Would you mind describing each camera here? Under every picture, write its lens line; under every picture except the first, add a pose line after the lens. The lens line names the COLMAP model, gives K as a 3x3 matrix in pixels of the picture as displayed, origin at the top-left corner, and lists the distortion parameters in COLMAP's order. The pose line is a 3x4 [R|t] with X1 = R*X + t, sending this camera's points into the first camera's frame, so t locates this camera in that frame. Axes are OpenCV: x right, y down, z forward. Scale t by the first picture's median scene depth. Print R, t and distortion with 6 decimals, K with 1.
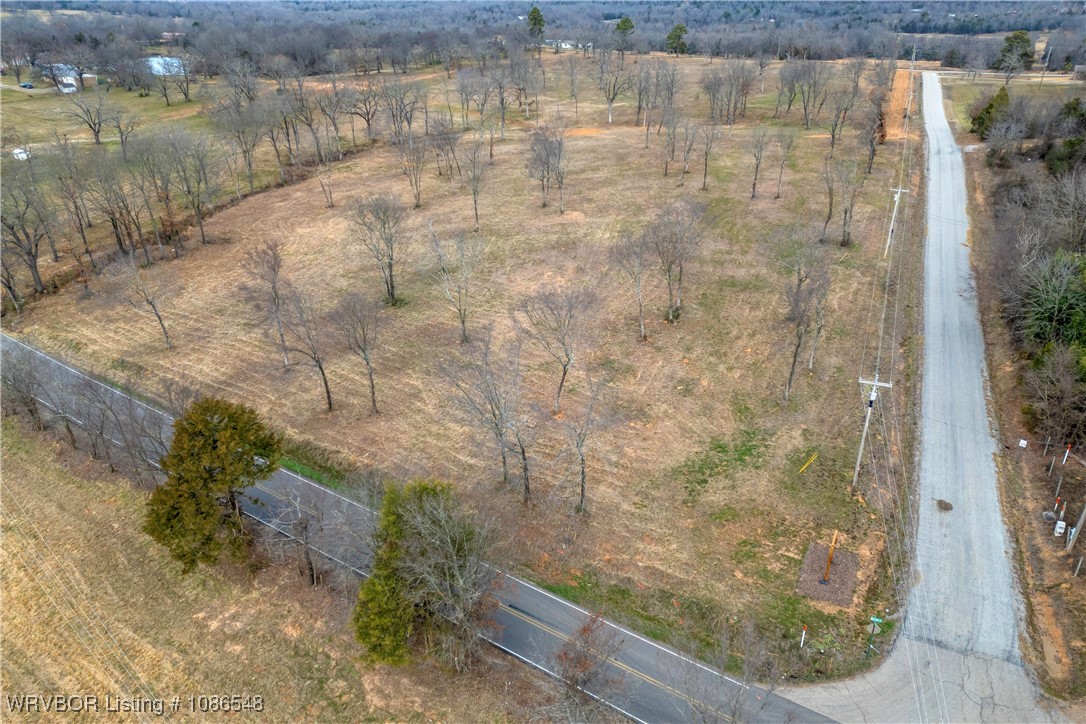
lens RADIAL K [[754.4, 0, 542.9], [0, 754.4, 361.5], [0, 0, 1]] dist [0.074805, -0.059945]
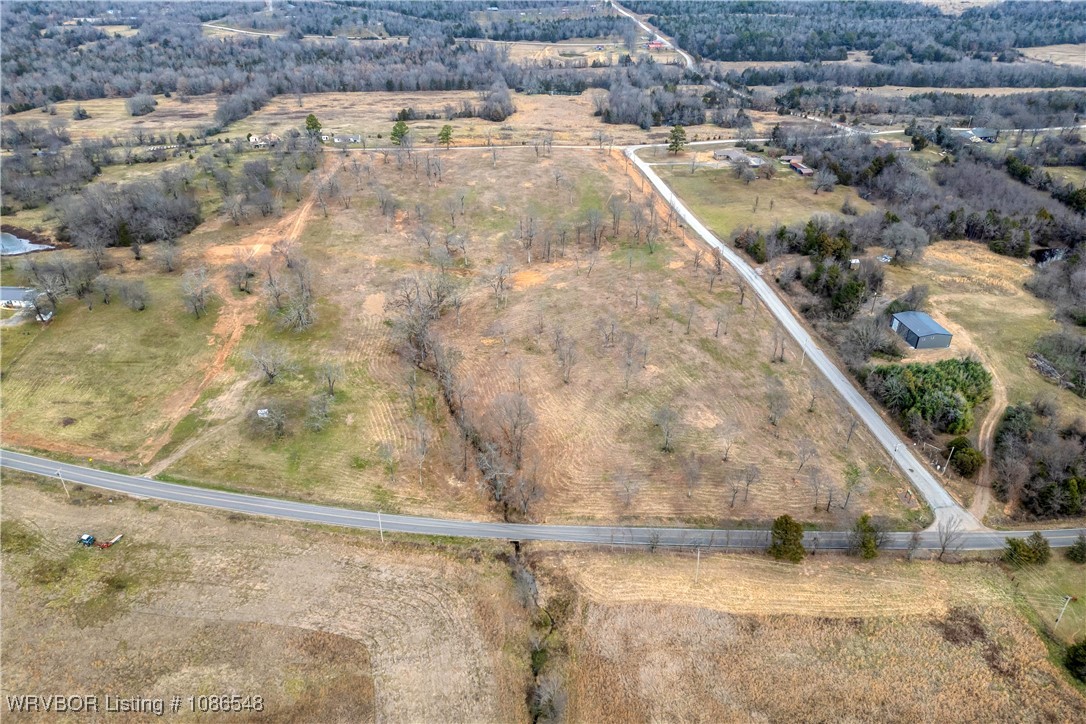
lens RADIAL K [[754.4, 0, 542.2], [0, 754.4, 361.5], [0, 0, 1]] dist [0.074805, -0.059945]
pose [[0.847017, -0.274252, 0.455354, -2.466996], [0.241385, 0.961658, 0.130182, -1.201935], [-0.473597, -0.000351, 0.880741, -1.364380]]
